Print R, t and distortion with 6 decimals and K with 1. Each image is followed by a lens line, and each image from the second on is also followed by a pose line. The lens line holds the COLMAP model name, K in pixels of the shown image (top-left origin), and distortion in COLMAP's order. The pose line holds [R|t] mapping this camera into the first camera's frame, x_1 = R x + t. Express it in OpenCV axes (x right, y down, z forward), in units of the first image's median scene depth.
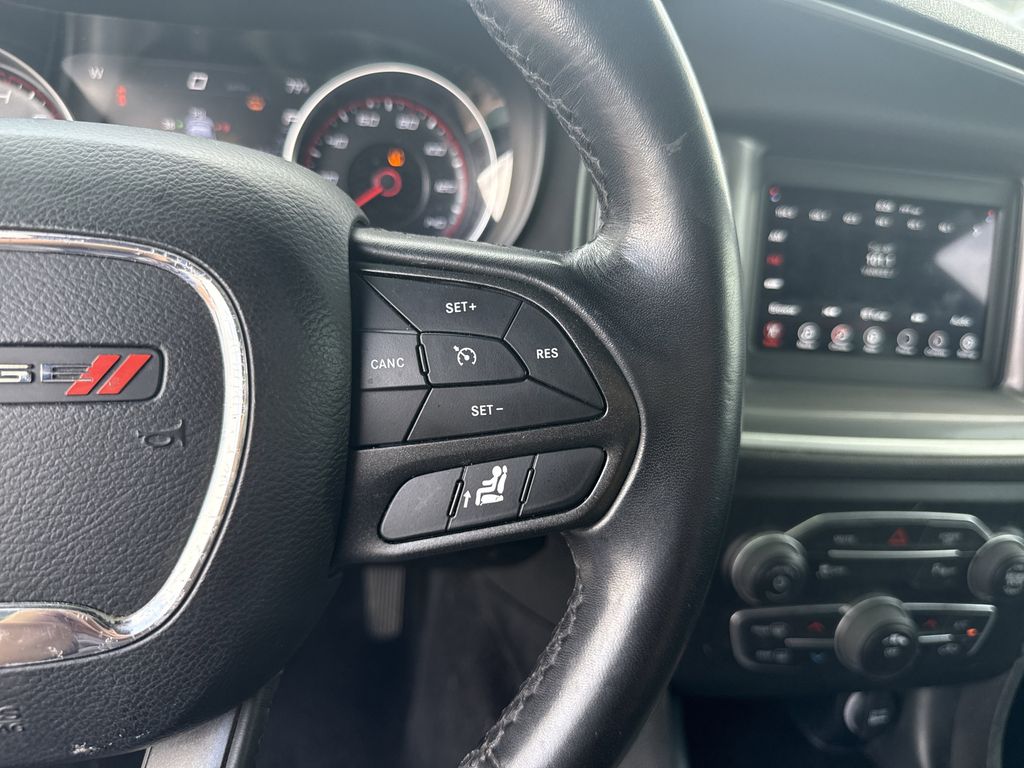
lens RADIAL K [[782.9, 0, 514.8], [0, 782.9, 390.3], [0, 0, 1]] dist [-0.038960, -0.007908]
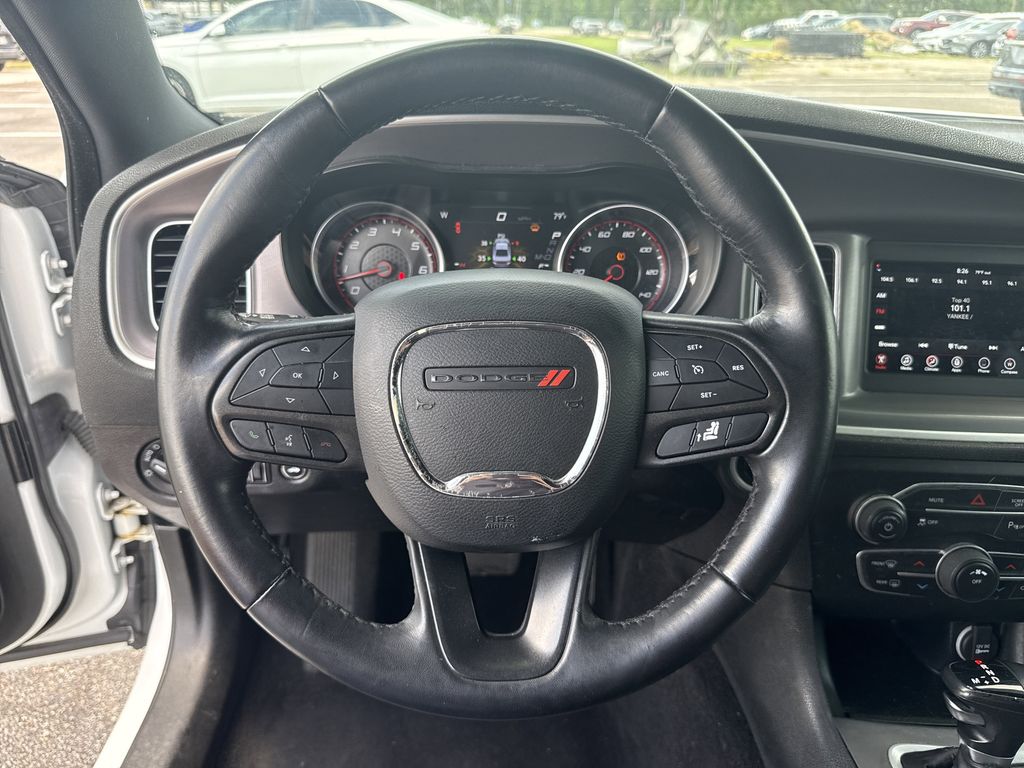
lens RADIAL K [[738.2, 0, 512.0], [0, 738.2, 384.0], [0, 0, 1]] dist [0.073873, -0.127423]
pose [[0.981407, -0.013575, -0.191456, -0.093060], [0.001827, 0.998111, -0.061406, 0.063419], [0.191928, 0.059914, 0.979578, -0.577848]]
